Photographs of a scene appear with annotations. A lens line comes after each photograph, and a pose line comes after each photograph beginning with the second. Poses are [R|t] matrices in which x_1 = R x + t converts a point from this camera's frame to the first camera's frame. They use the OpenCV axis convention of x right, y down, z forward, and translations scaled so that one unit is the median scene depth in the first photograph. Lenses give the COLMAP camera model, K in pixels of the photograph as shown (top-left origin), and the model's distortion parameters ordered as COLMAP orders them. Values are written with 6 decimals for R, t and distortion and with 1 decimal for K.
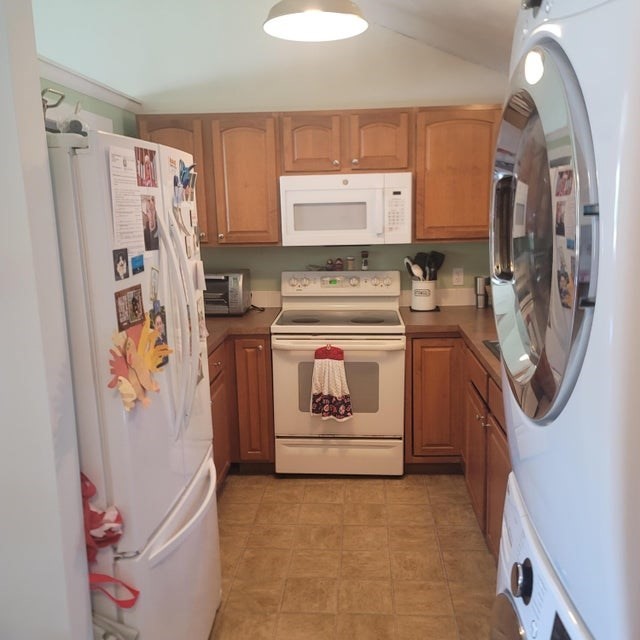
lens RADIAL K [[619.7, 0, 319.8], [0, 619.7, 325.1], [0, 0, 1]] dist [0.073568, 0.003571]
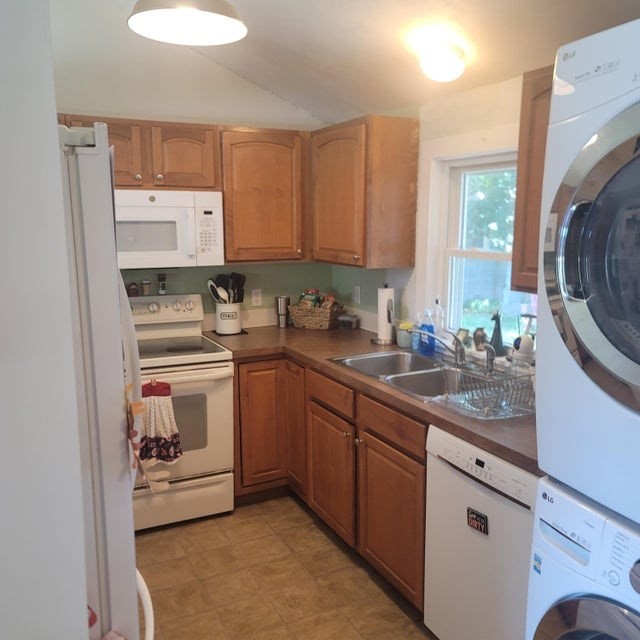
lens RADIAL K [[618.1, 0, 320.0], [0, 618.1, 320.0], [0, 0, 1]] dist [0.051194, -0.018432]
pose [[0.869357, -0.060182, 0.490506, -0.200739], [0.079770, 0.996630, -0.019103, -0.017365], [-0.487703, 0.055736, 0.871229, 0.102420]]
